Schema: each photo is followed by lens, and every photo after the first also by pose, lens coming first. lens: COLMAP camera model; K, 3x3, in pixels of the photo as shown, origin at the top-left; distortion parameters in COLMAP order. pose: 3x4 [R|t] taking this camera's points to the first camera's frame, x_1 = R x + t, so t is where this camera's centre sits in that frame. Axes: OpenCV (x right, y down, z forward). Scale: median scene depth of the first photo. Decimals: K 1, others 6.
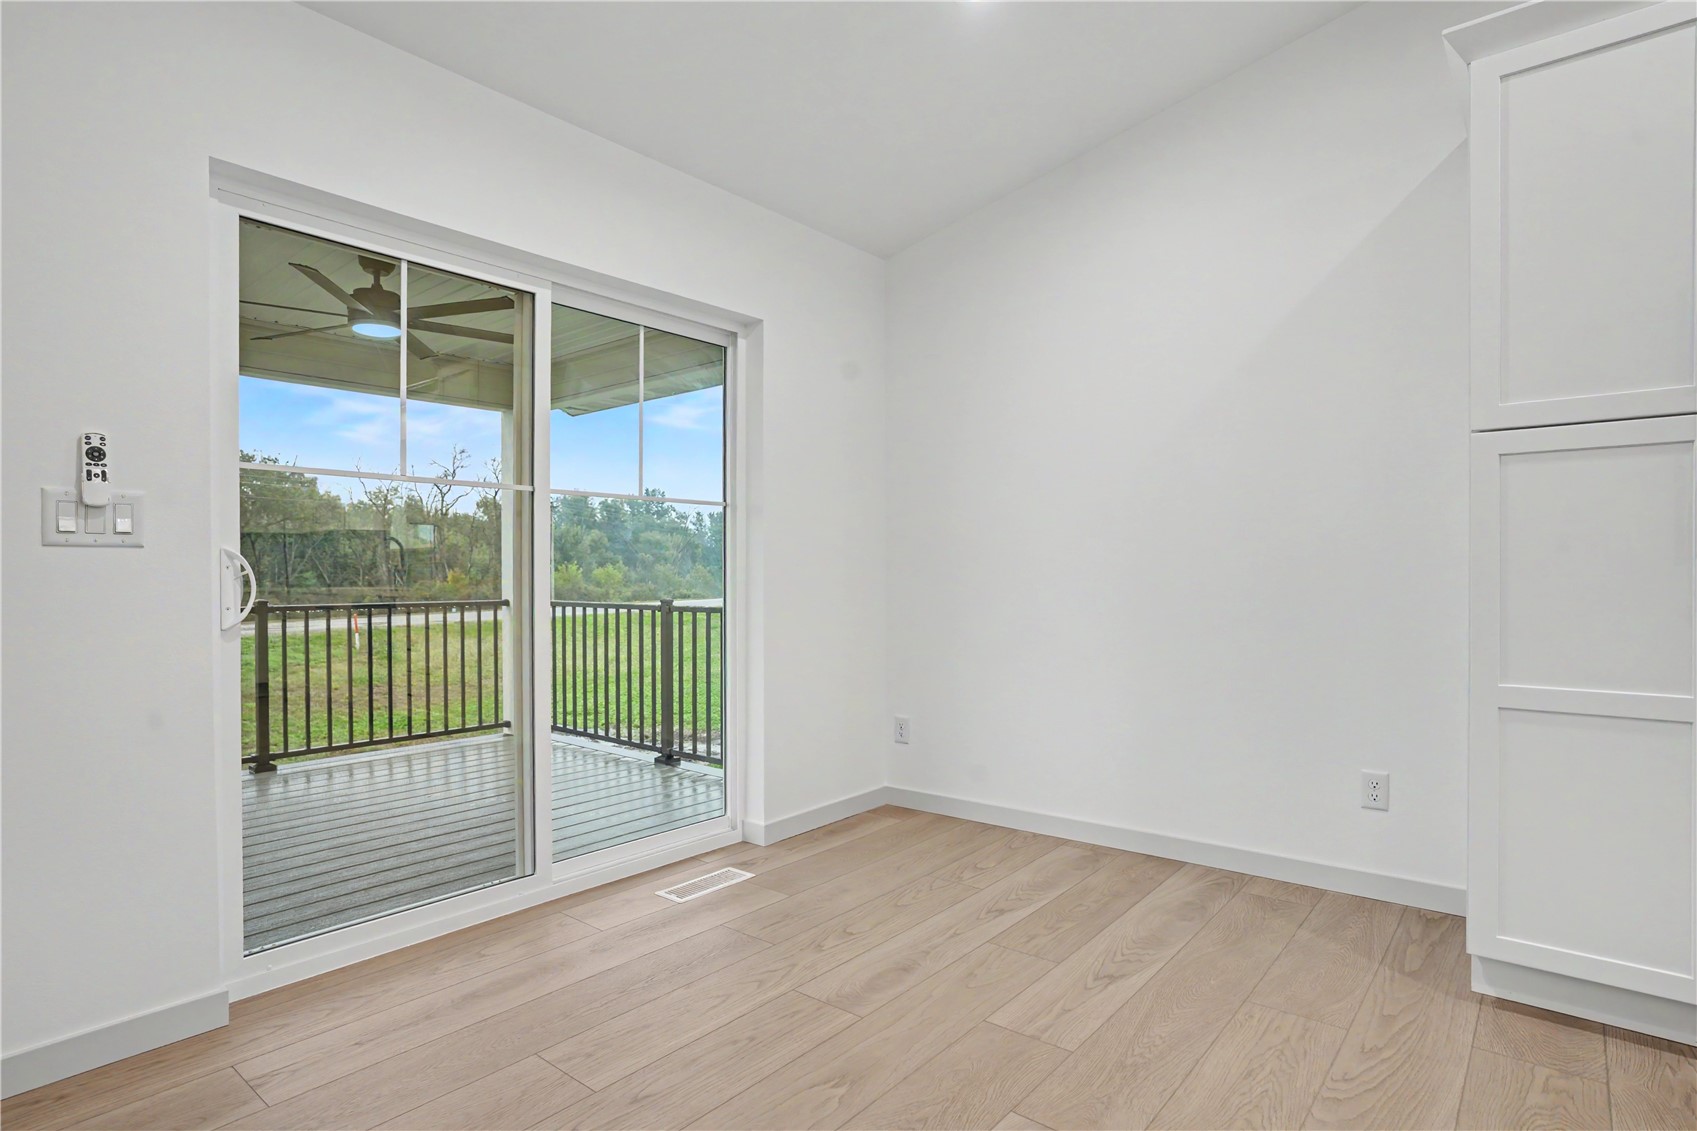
lens RADIAL K [[885.2, 0, 834.3], [0, 885.2, 578.7], [0, 0, 1]] dist [-0.032440, 0.016081]
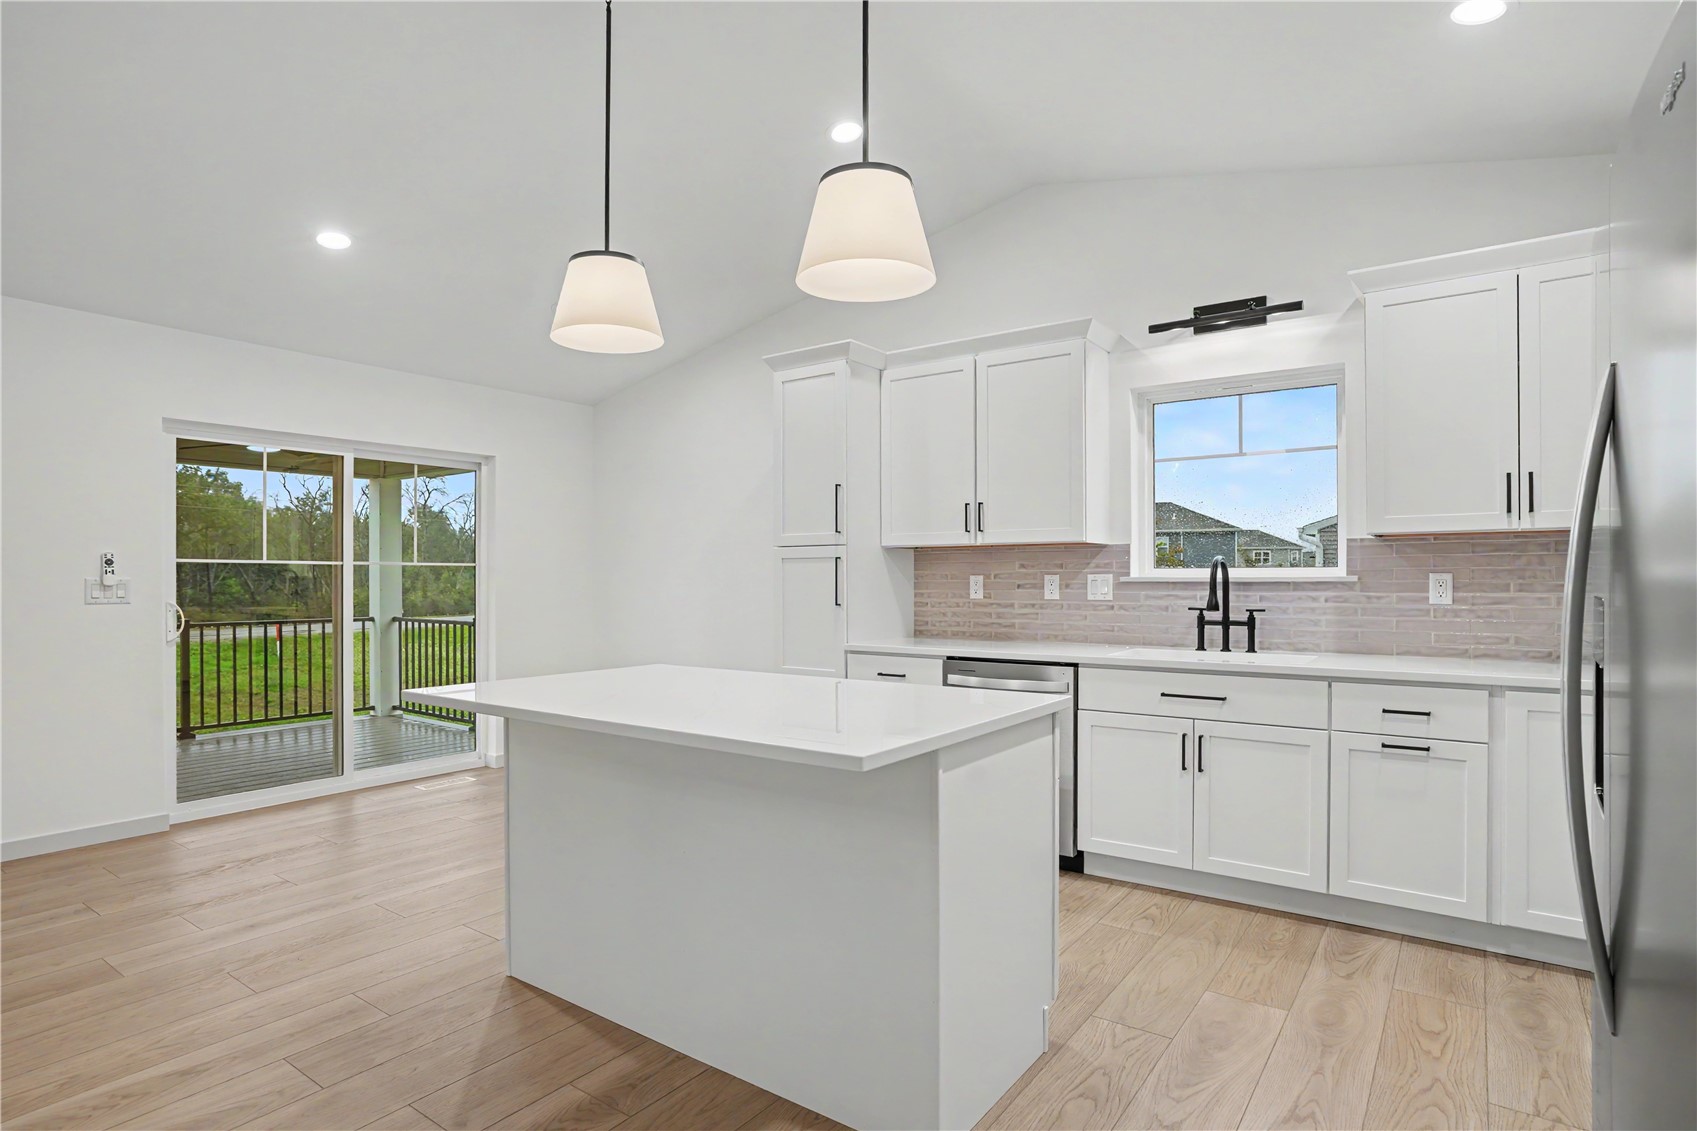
lens RADIAL K [[885.2, 0, 840.0], [0, 885.2, 579.6], [0, 0, 1]] dist [-0.032440, 0.016081]
pose [[0.997790, 0.000486, 0.066449, 0.462371], [-0.000163, 0.999988, -0.004866, -0.048411], [-0.066451, 0.004844, 0.997778, -0.719525]]
